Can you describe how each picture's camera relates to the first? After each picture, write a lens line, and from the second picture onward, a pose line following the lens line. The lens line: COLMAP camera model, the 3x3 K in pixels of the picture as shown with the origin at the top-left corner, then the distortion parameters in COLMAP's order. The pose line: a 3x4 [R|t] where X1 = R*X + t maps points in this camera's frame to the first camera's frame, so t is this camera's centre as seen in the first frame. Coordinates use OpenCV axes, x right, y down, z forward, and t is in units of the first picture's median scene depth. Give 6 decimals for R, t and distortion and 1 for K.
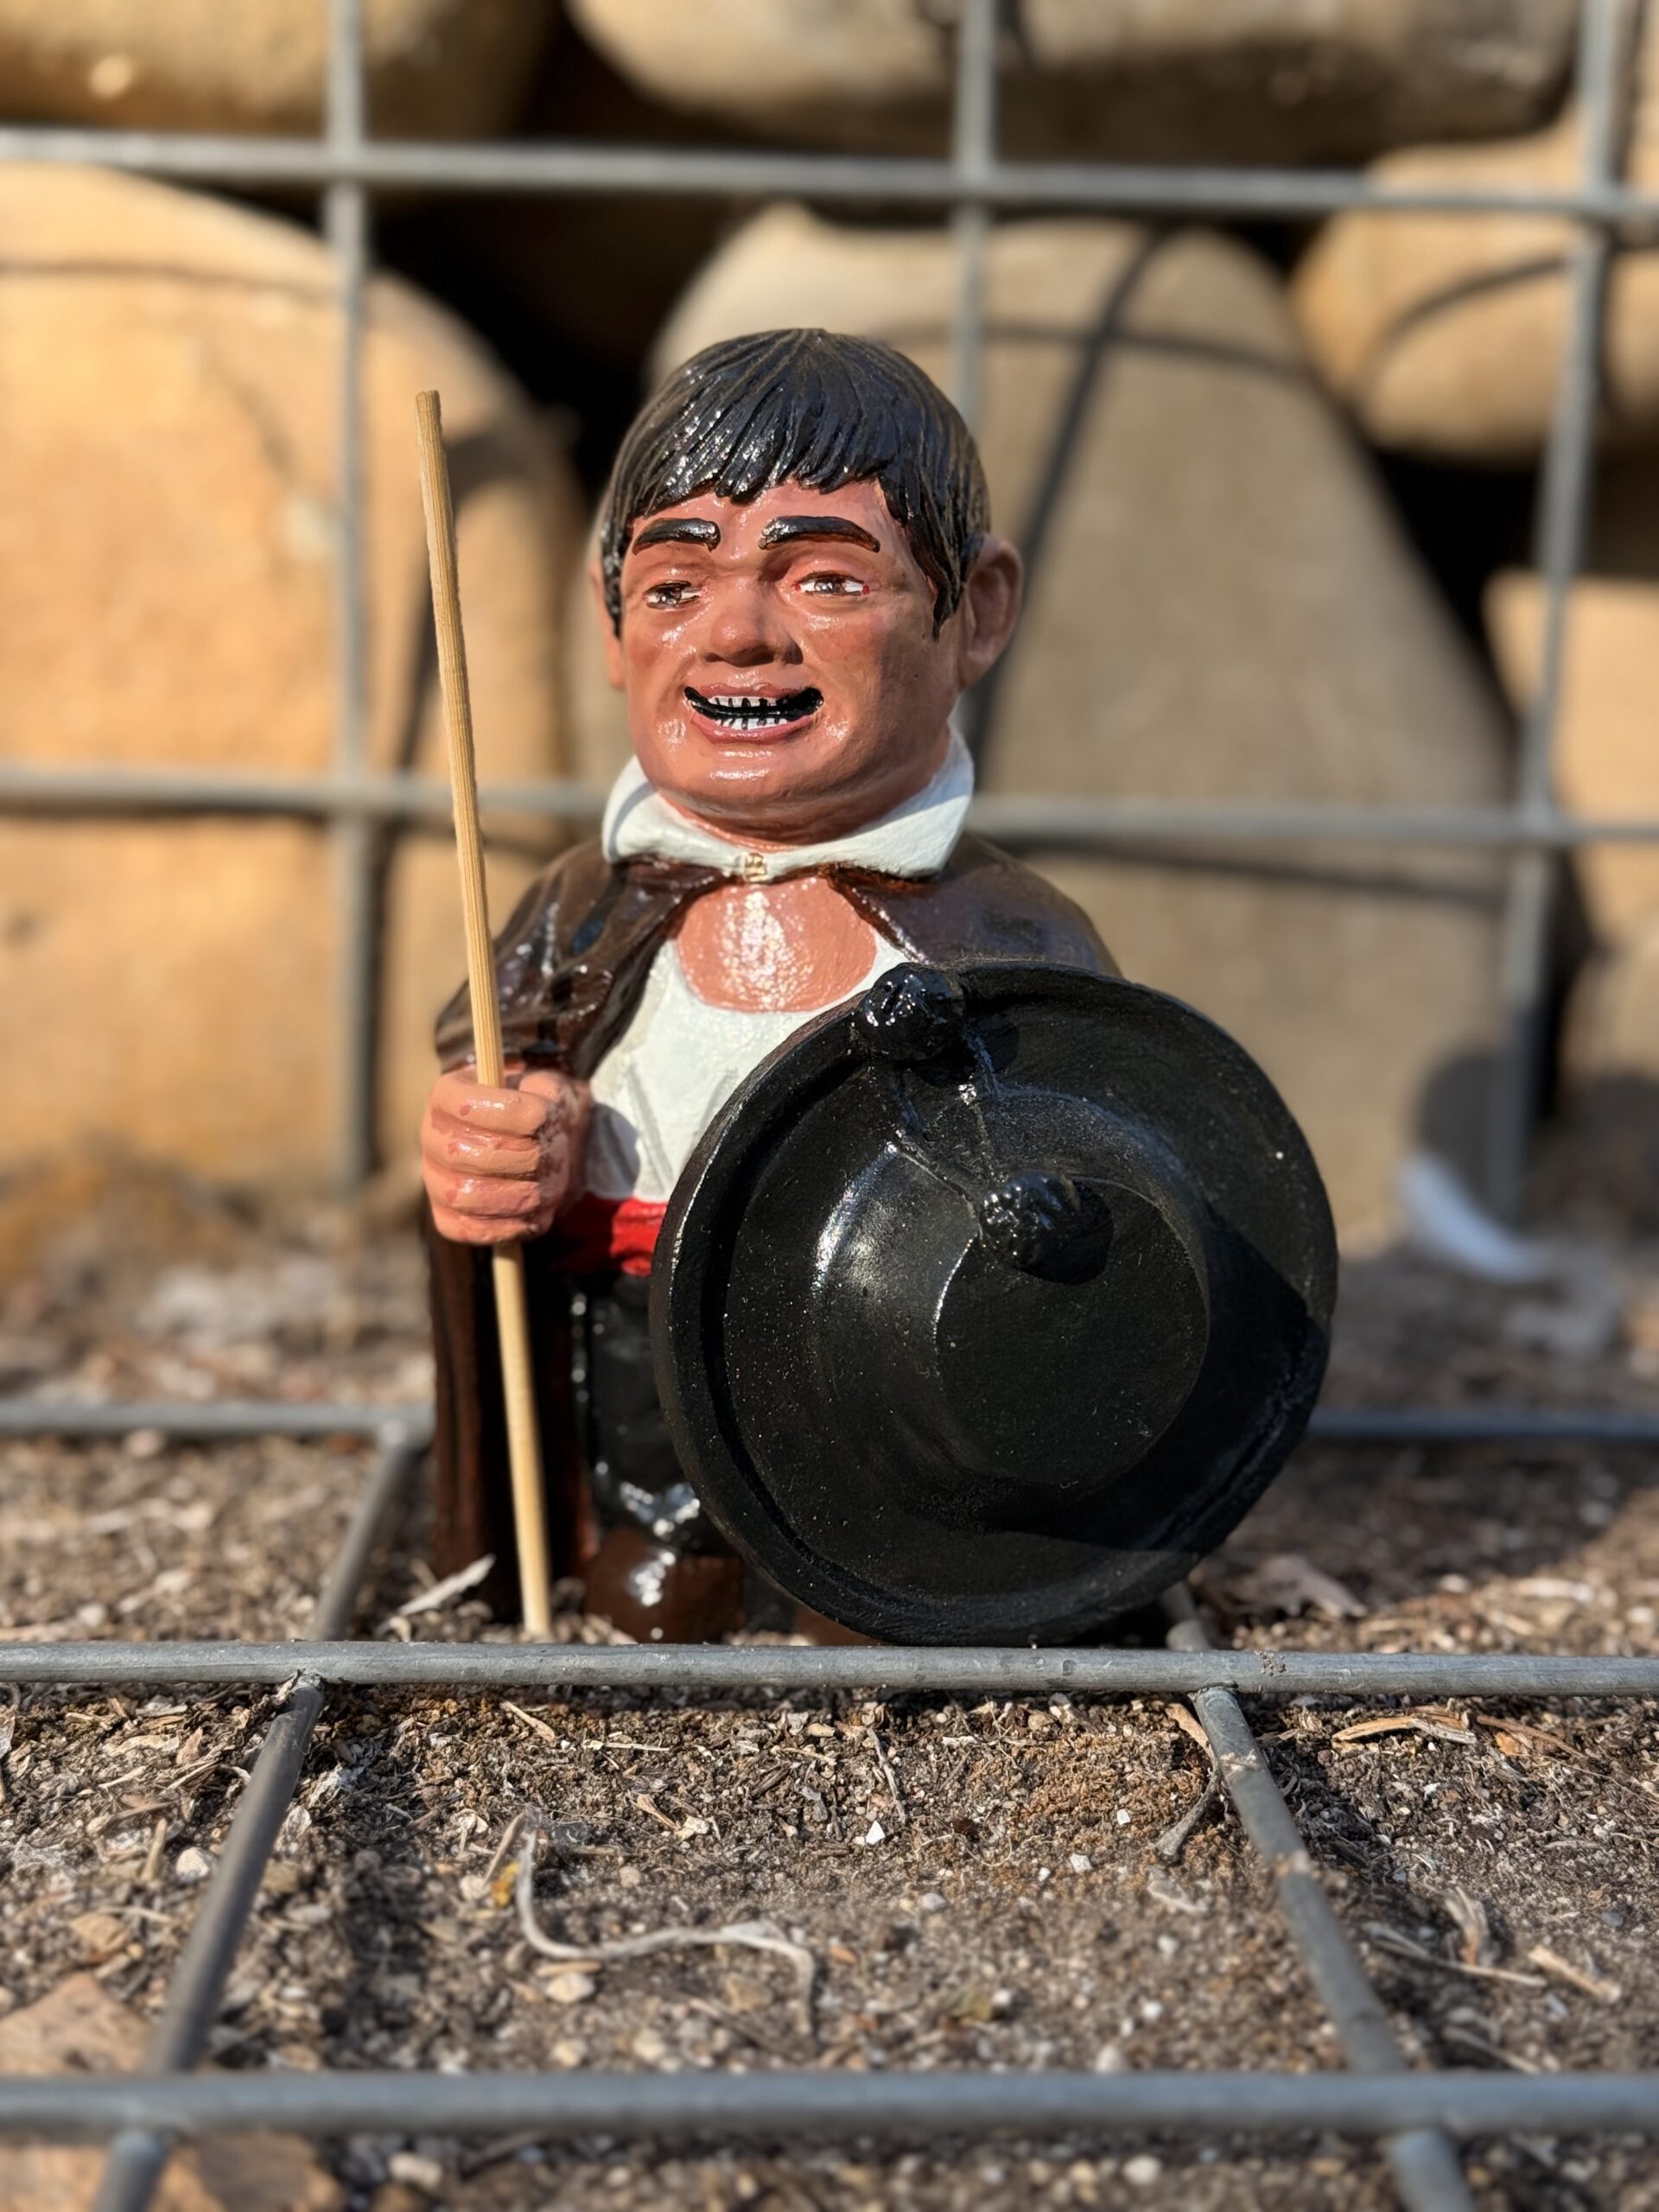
lens RADIAL K [[3137.1, 0, 822.3], [0, 3137.1, 1114.5], [0, 0, 1]] dist [0.199150, -0.525498]
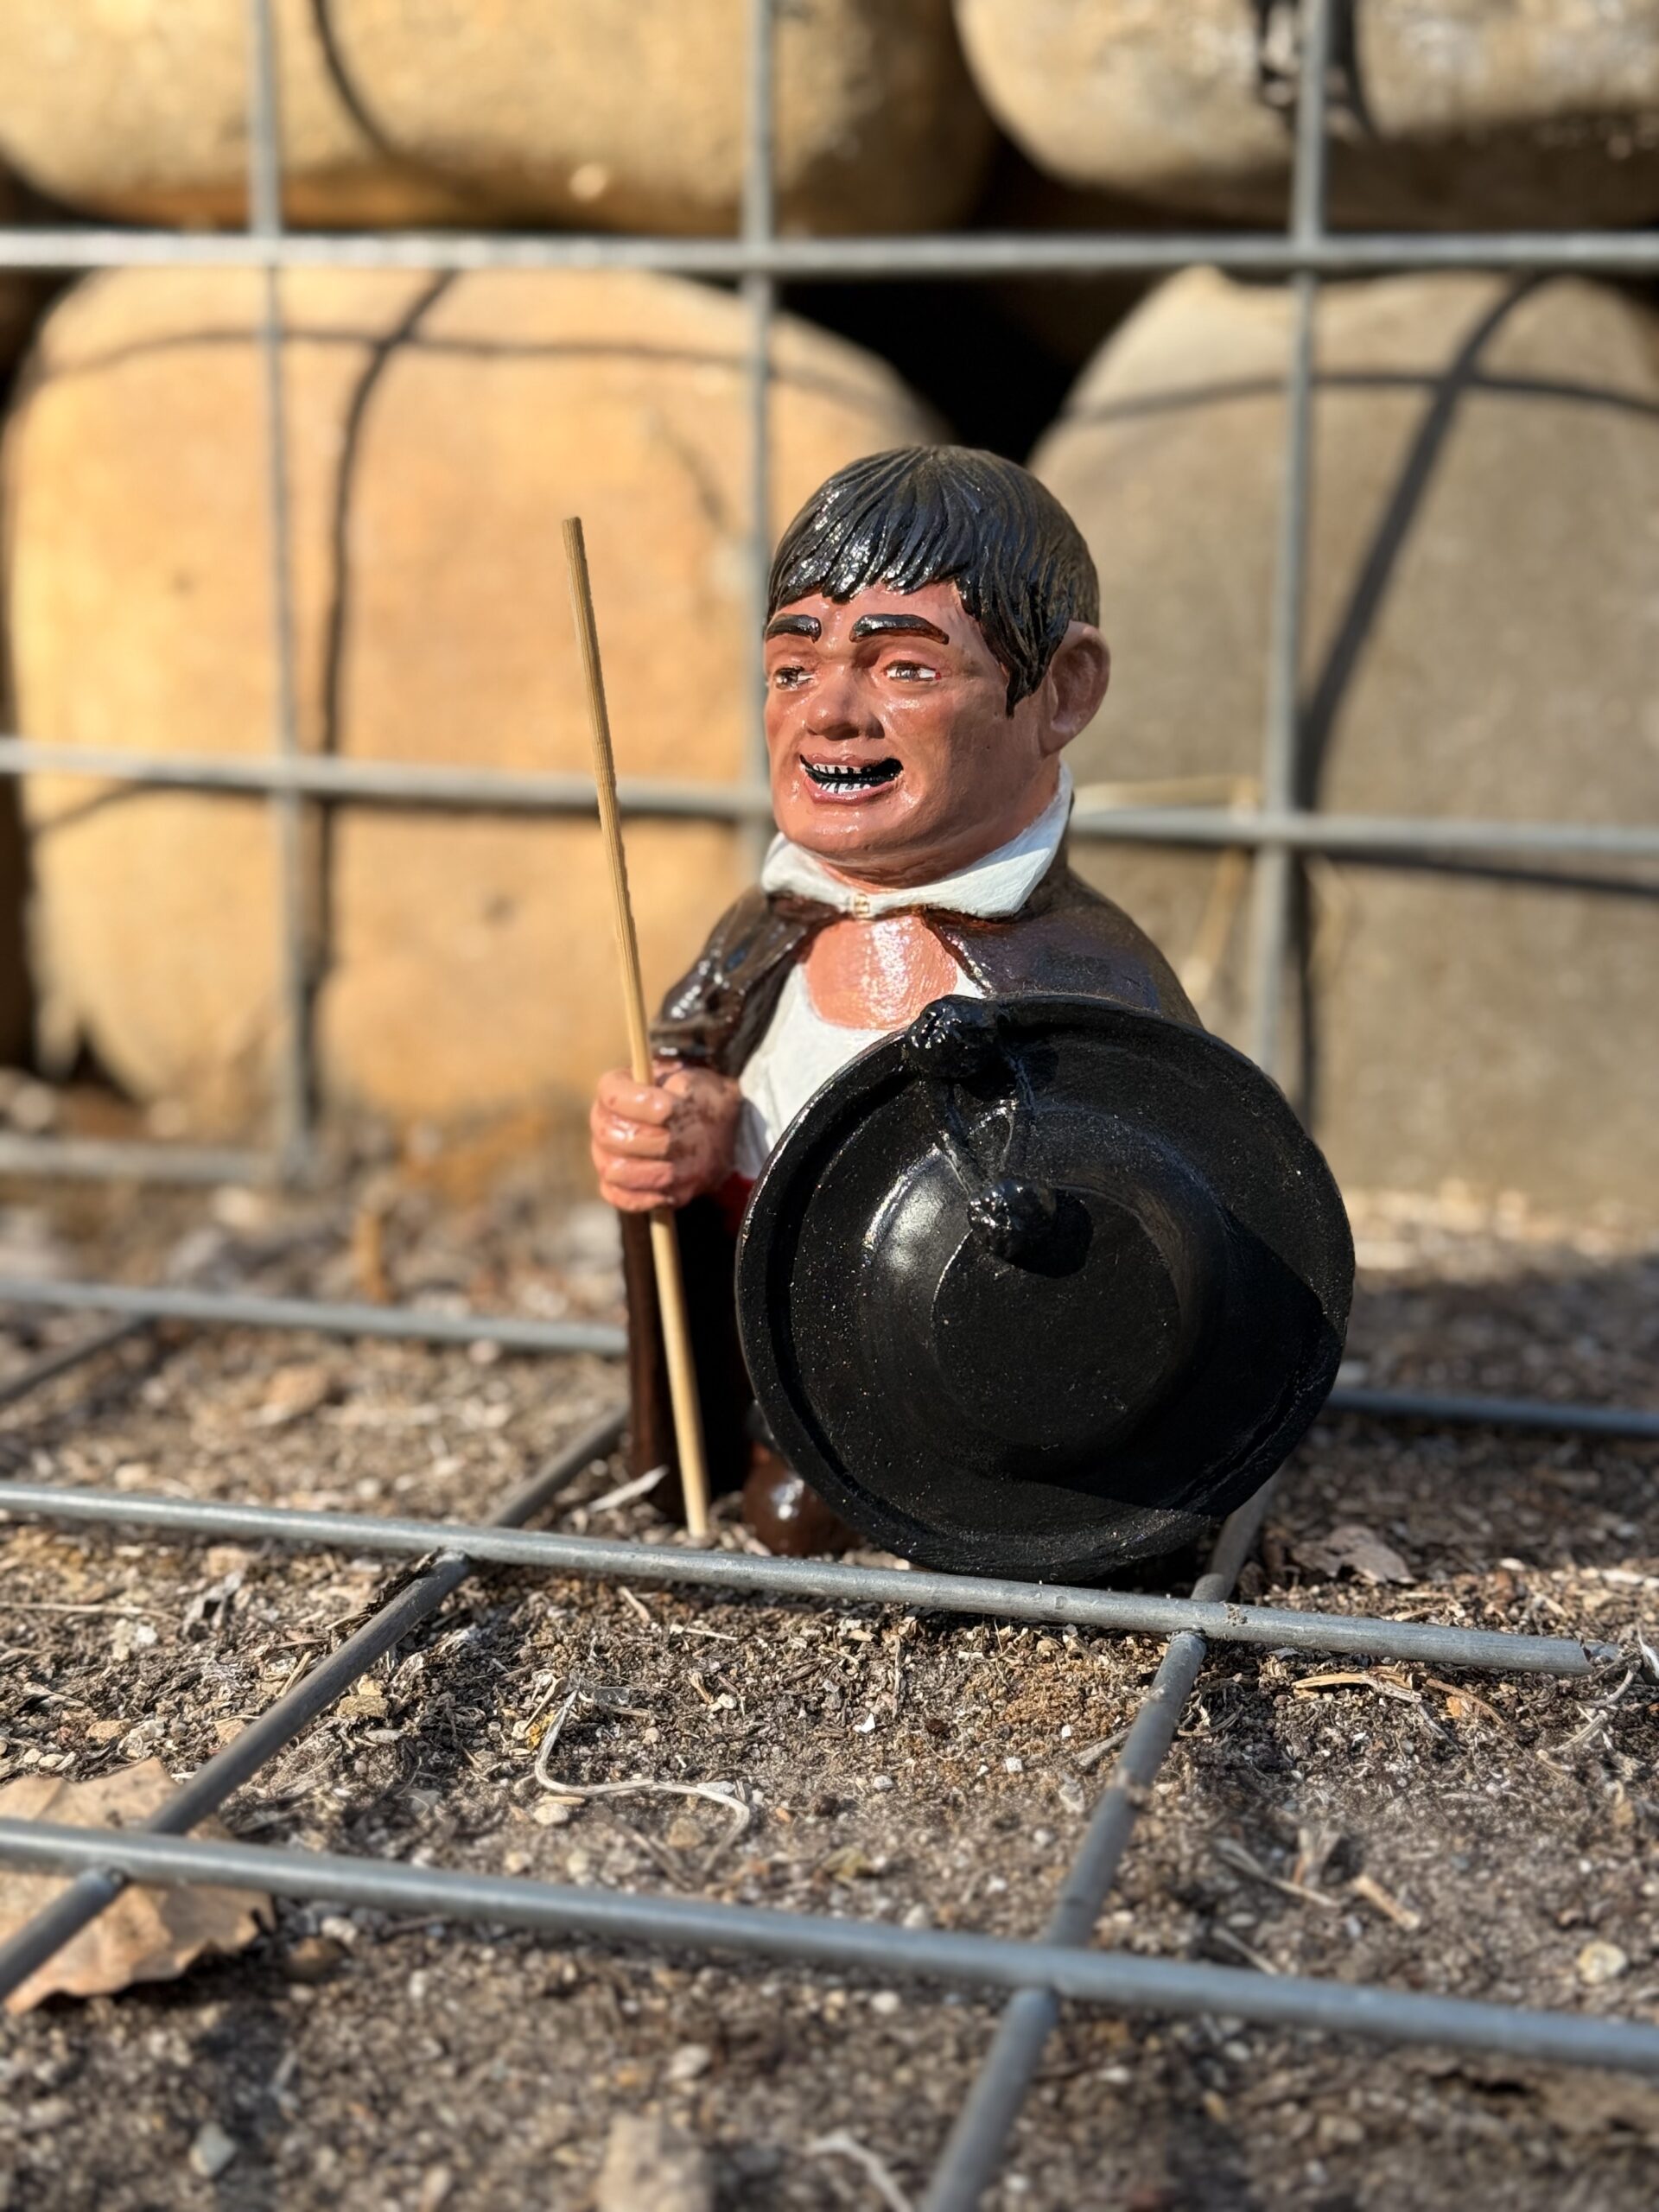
lens RADIAL K [[3124.9, 0, 829.5], [0, 3124.9, 1106.0], [0, 0, 1]] dist [0.181390, -0.374119]
pose [[0.955786, 0.046668, -0.290337, 0.322581], [-0.039220, 0.998736, 0.031423, -0.041442], [0.291436, -0.018646, 0.956408, -0.133347]]
